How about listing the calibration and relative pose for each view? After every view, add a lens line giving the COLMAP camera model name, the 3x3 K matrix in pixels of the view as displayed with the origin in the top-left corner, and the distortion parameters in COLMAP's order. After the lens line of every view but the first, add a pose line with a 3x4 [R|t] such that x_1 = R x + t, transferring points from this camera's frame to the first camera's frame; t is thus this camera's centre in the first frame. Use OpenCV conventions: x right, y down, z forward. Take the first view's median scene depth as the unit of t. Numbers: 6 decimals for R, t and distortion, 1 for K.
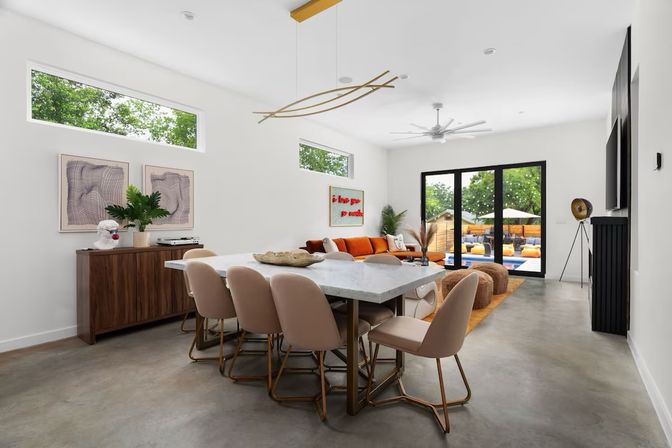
lens RADIAL K [[320.1, 0, 325.1], [0, 320.1, 221.9], [0, 0, 1]] dist [-0.003190, 0.000308]
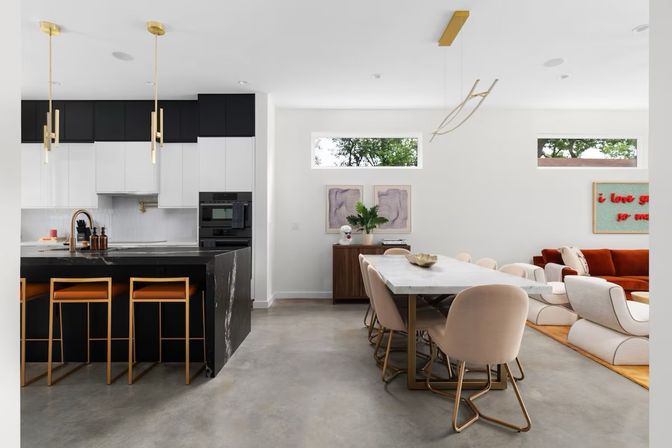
lens RADIAL K [[320.1, 0, 331.2], [0, 320.1, 223.4], [0, 0, 1]] dist [-0.003190, 0.000308]
pose [[0.618690, 0.000003, -0.785635, 0.379242], [-0.004666, 0.999982, -0.003671, -0.008177], [0.785621, 0.005937, 0.618679, 0.005550]]
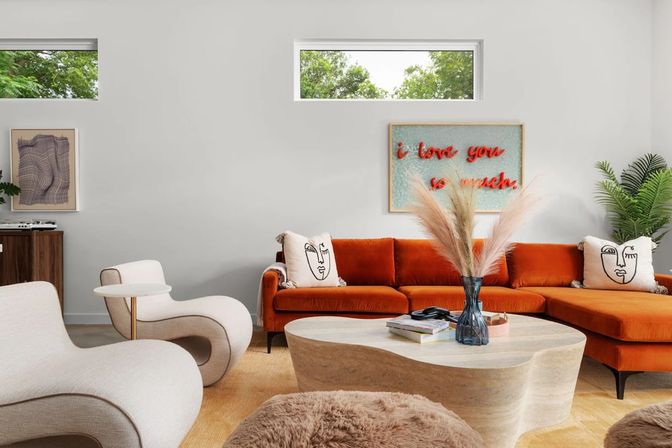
lens RADIAL K [[475.6, 0, 337.2], [0, 475.6, 221.5], [0, 0, 1]] dist [-0.015400, -0.001953]
pose [[0.618735, 0.014644, -0.785464, 0.807240], [-0.005515, 0.999883, 0.014298, 0.027887], [0.785581, -0.004514, 0.618743, 0.851347]]
